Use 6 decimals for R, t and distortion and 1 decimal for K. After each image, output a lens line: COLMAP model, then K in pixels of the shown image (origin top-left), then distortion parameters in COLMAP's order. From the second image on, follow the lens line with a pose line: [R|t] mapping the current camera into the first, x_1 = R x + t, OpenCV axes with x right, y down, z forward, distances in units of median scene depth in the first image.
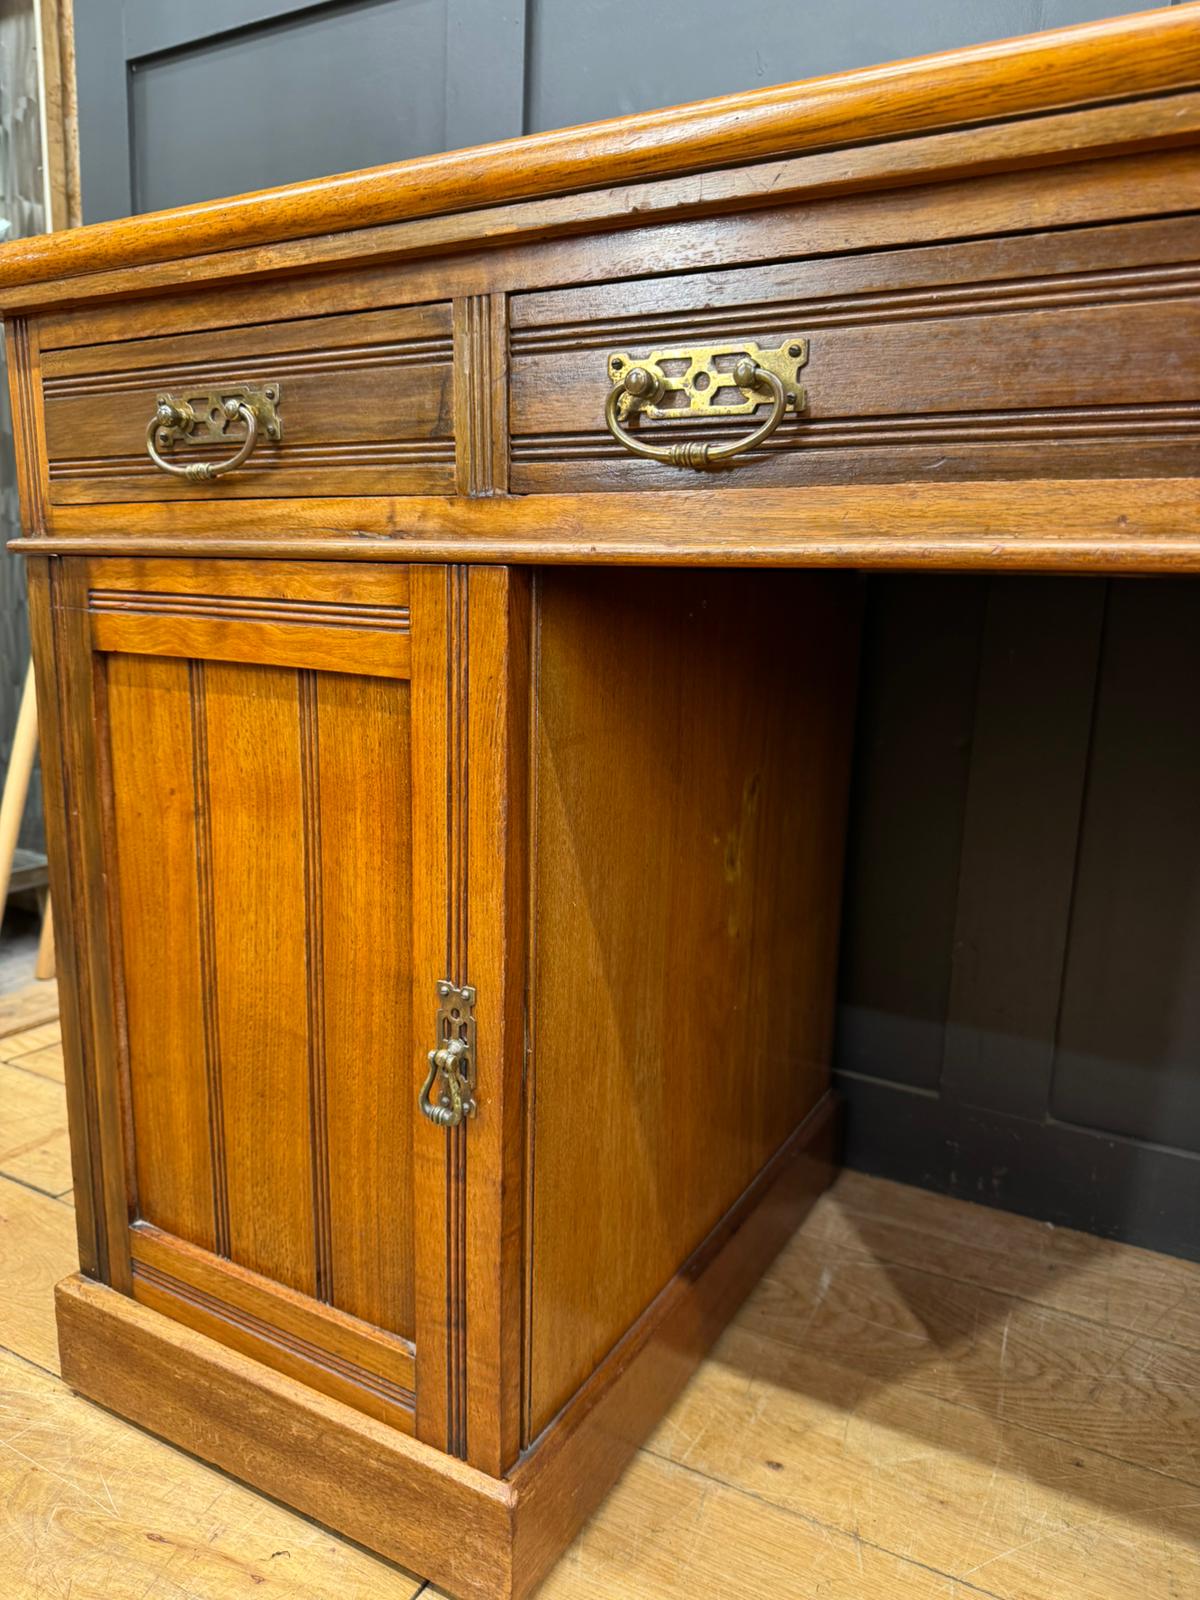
lens RADIAL K [[1156.8, 0, 599.4], [0, 1156.8, 806.3], [0, 0, 1]] dist [-0.006719, -0.002915]
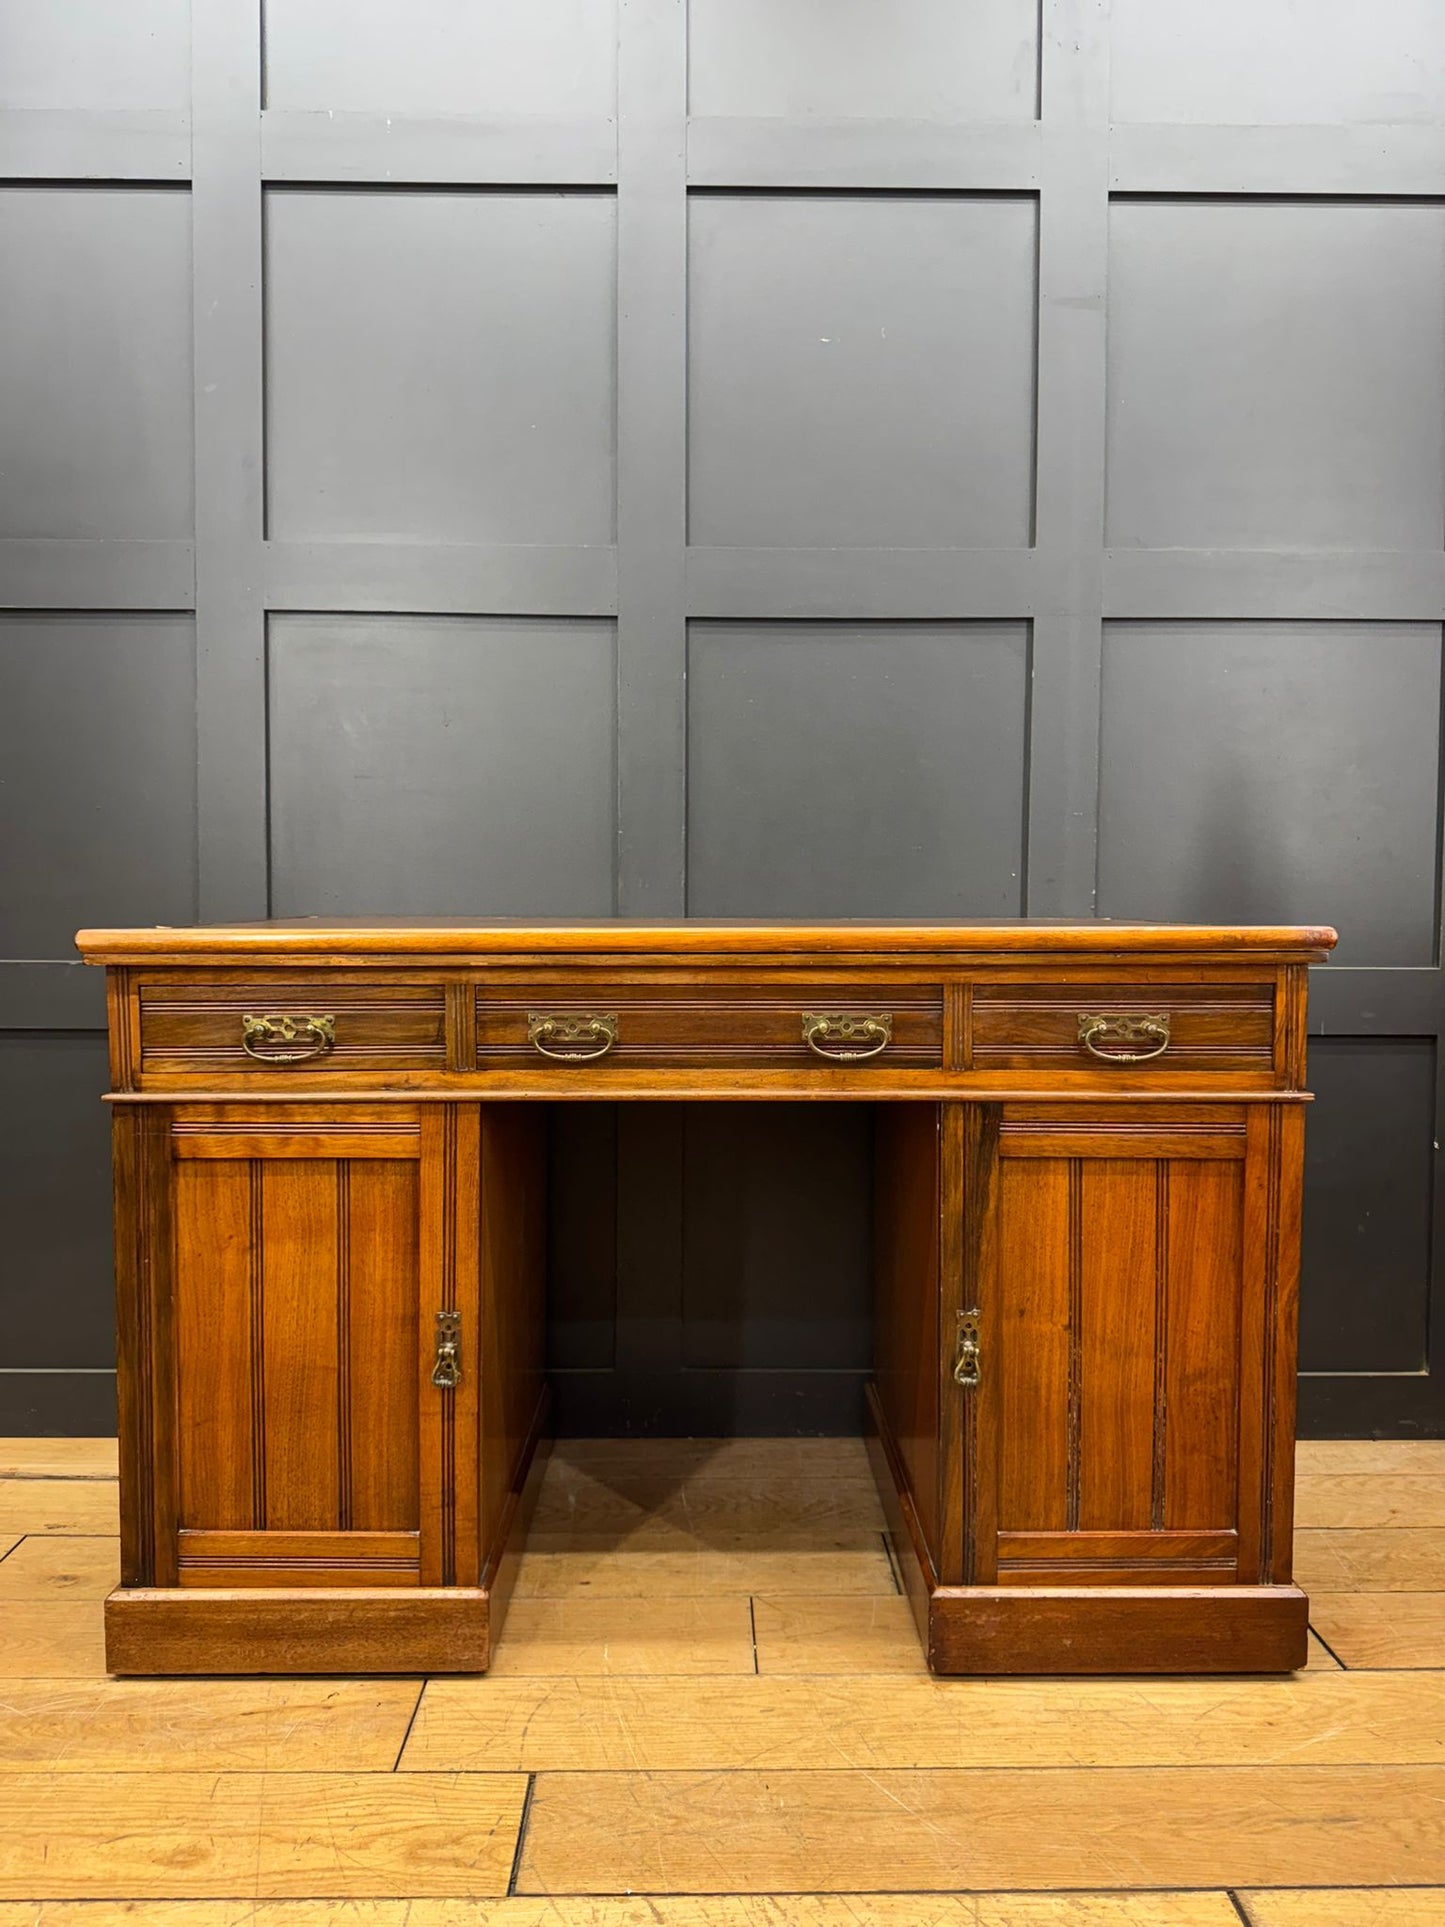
lens RADIAL K [[1363.1, 0, 728.4], [0, 1363.1, 972.4], [0, 0, 1]] dist [0.097508, -0.153499]
pose [[0.864450, -0.049000, 0.500325, -0.782562], [0.117091, 0.987491, -0.105597, -0.103340], [-0.488892, 0.149867, 0.859375, -1.217461]]
